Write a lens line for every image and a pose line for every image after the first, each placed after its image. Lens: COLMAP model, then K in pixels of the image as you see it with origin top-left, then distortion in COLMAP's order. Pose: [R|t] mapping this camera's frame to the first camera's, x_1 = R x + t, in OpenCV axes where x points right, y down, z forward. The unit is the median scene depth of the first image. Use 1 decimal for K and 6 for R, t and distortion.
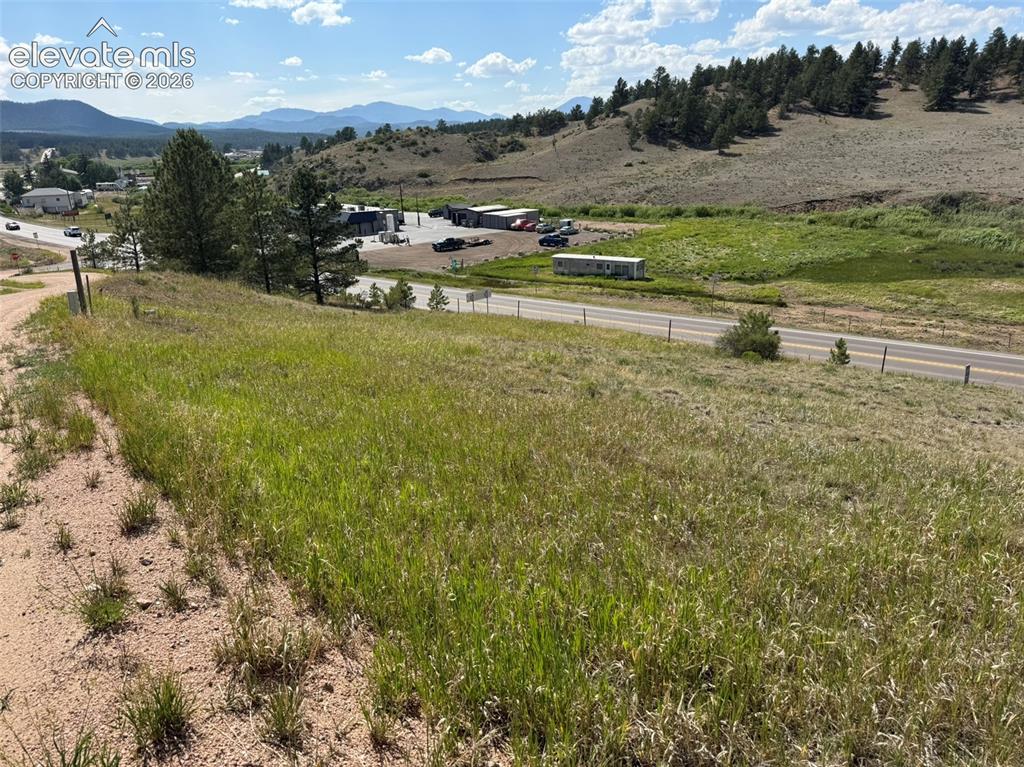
lens RADIAL K [[706.1, 0, 513.7], [0, 706.1, 386.6], [0, 0, 1]] dist [0.087060, -0.096210]
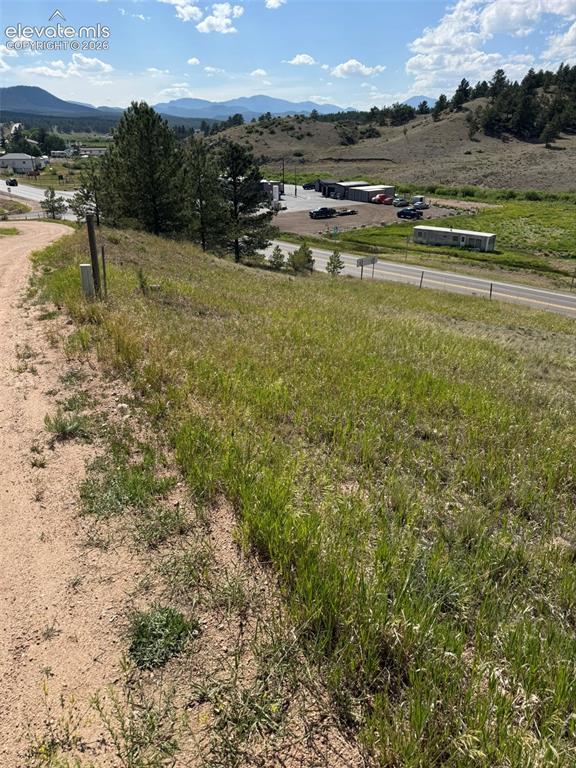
lens RADIAL K [[488.2, 0, 247.9], [0, 488.2, 339.8], [0, 0, 1]] dist [0.029629, -0.020103]
pose [[0.991599, 0.081230, -0.100666, -0.119297], [-0.074075, 0.994586, 0.072886, -0.035315], [0.106041, -0.064817, 0.992247, 0.137488]]
